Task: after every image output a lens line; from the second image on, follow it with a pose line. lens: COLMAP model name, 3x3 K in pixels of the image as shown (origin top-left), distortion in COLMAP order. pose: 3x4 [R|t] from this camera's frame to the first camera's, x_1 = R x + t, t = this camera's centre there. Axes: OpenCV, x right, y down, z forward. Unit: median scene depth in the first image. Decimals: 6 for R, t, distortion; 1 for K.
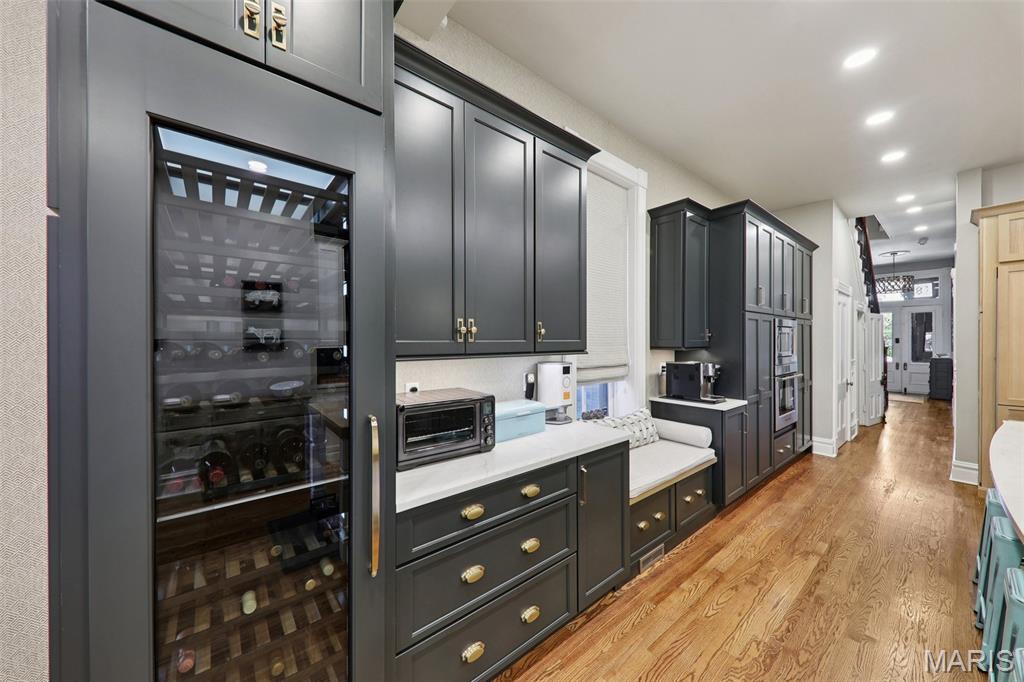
lens RADIAL K [[360.6, 0, 514.9], [0, 360.6, 335.4], [0, 0, 1]] dist [0.007142, -0.003326]
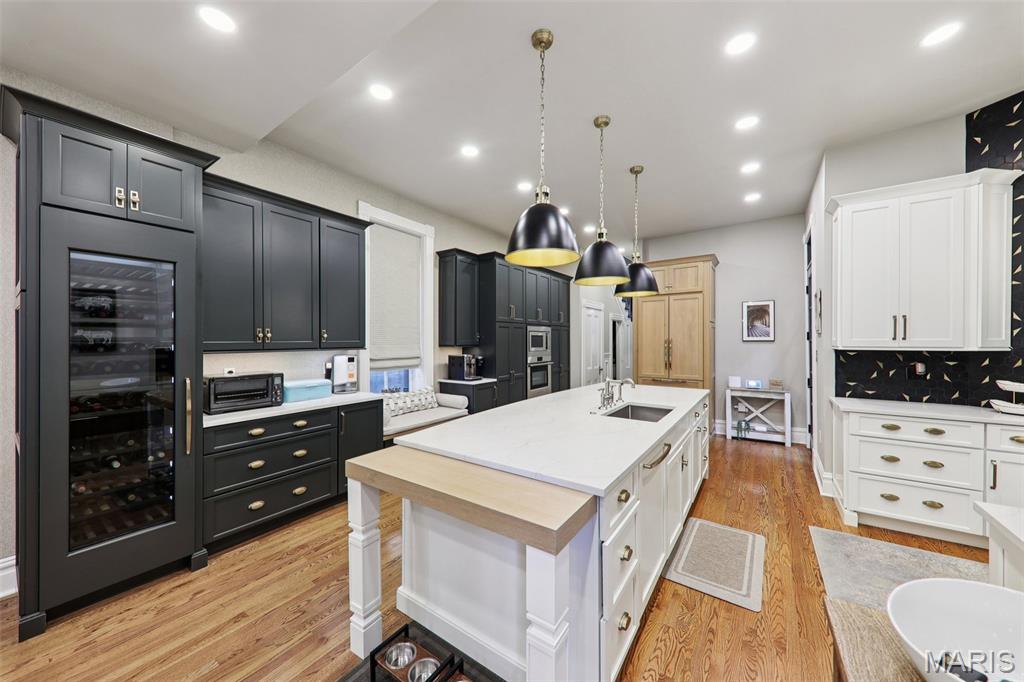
lens RADIAL K [[360.6, 0, 513.6], [0, 360.6, 334.9], [0, 0, 1]] dist [0.007142, -0.003326]
pose [[0.961263, 0.000333, 0.275634, 0.287007], [0.000282, 0.999998, -0.002192, -0.006408], [-0.275634, 0.002185, 0.961260, -0.522481]]
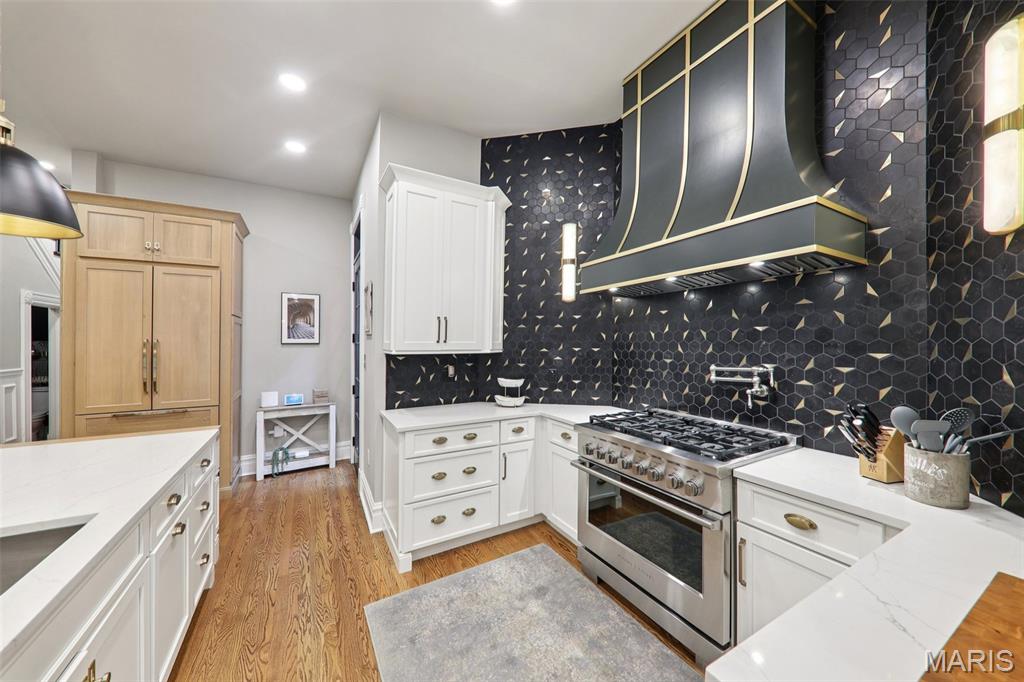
lens RADIAL K [[360.6, 0, 509.4], [0, 360.6, 342.7], [0, 0, 1]] dist [0.007142, -0.003326]
pose [[0.174000, -0.005582, 0.984730, 0.665525], [-0.012270, 0.999894, 0.007836, -0.004774], [-0.984669, -0.013446, 0.173913, -0.210589]]
